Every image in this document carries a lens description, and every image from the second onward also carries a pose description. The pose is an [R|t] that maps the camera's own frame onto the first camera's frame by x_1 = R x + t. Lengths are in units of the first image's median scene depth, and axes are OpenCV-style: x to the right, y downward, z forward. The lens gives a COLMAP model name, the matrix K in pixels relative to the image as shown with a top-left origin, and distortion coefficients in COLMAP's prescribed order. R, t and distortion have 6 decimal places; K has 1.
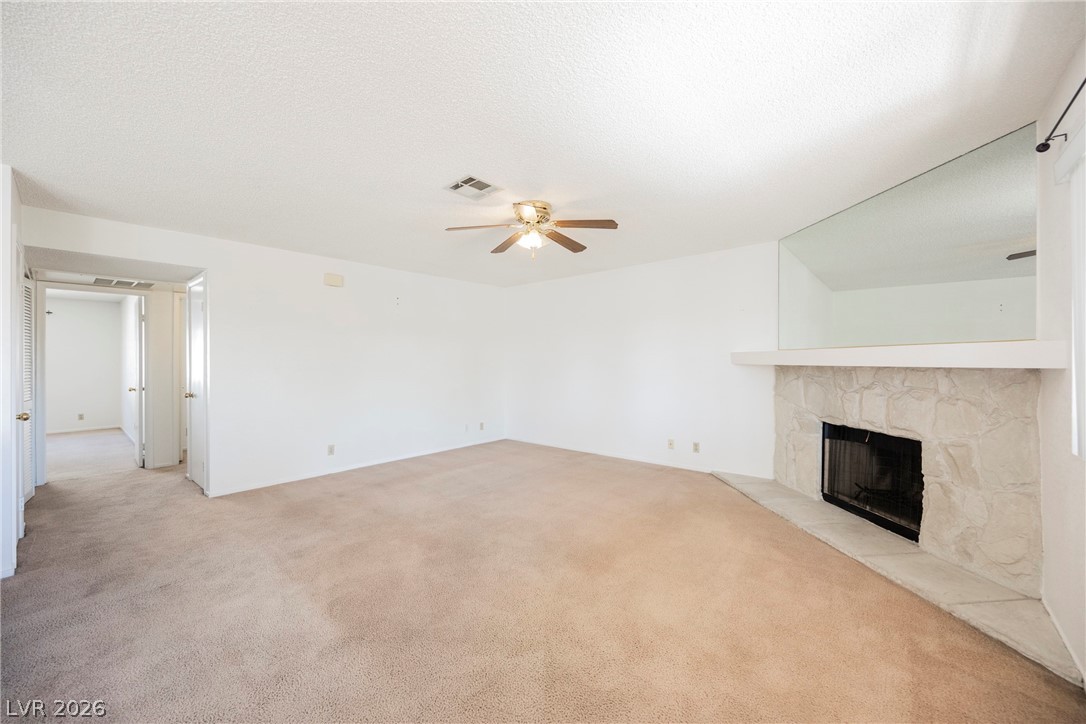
lens RADIAL K [[423.2, 0, 544.6], [0, 423.2, 361.6], [0, 0, 1]] dist [-0.001301, -0.000024]
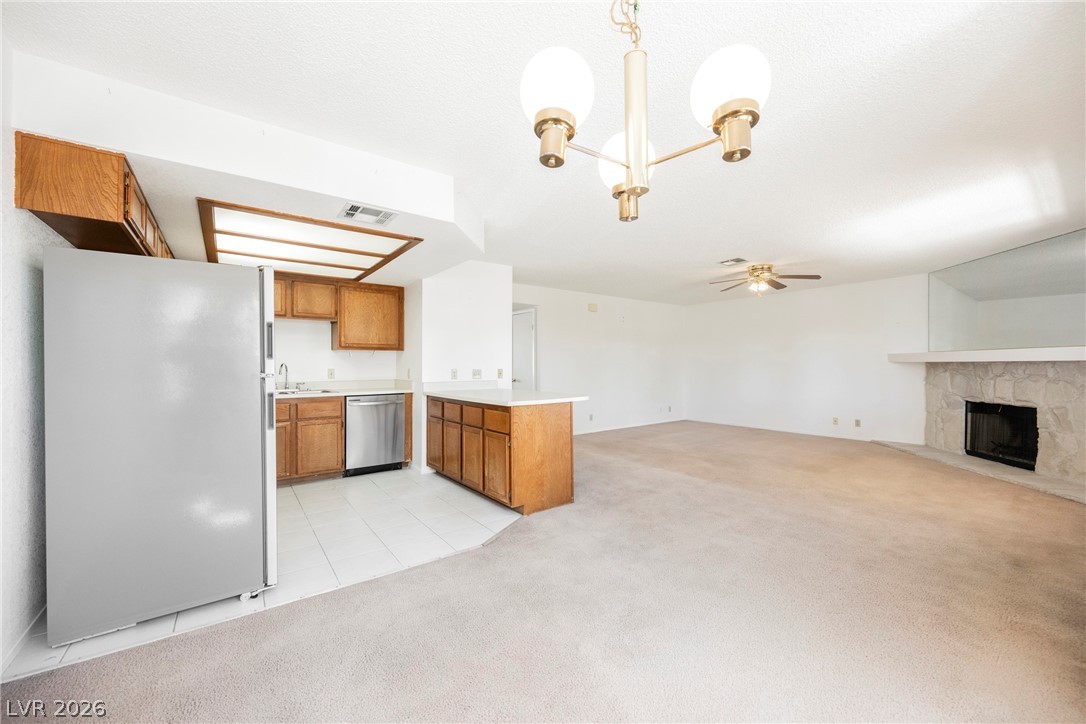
lens RADIAL K [[423.9, 0, 545.5], [0, 423.9, 363.5], [0, 0, 1]] dist [-0.001878, 0.000366]
pose [[0.978433, 0.001652, -0.206556, -0.493584], [-0.002433, 0.999991, -0.003526, 0.024795], [0.206548, 0.003953, 0.978428, -0.783011]]
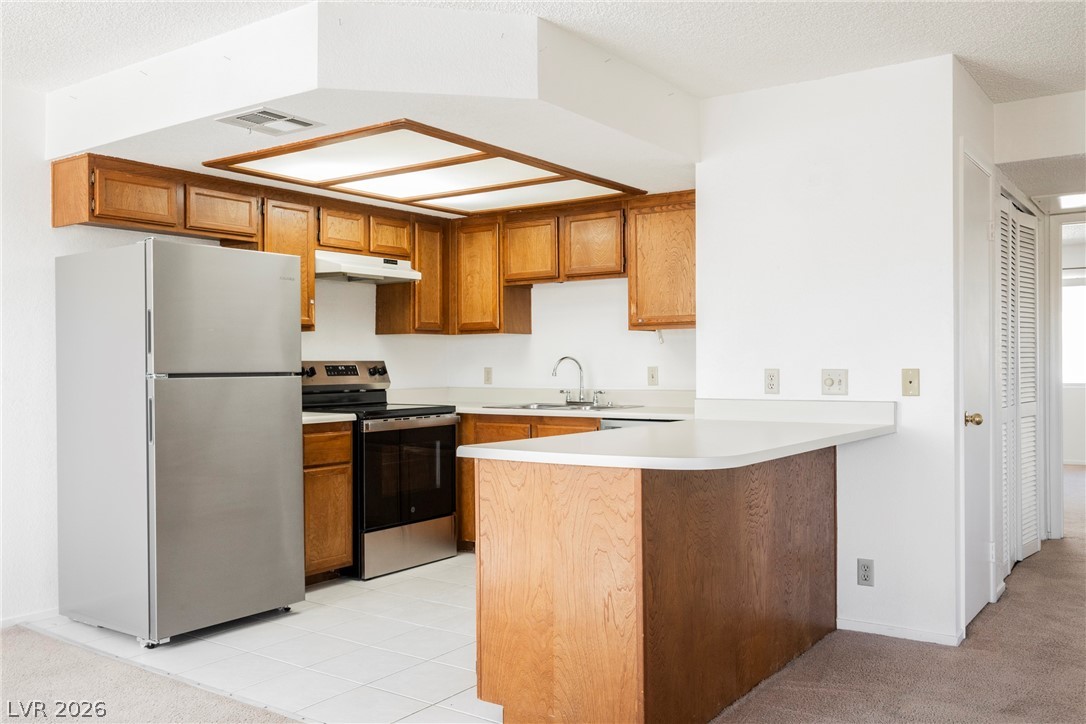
lens RADIAL K [[919.7, 0, 545.8], [0, 919.7, 362.7], [0, 0, 1]] dist [-0.003153, -0.001843]
pose [[0.099337, 0.003977, -0.995046, 0.124046], [0.006668, 0.999967, 0.004662, 0.023563], [0.995031, -0.007098, 0.099308, 0.138756]]
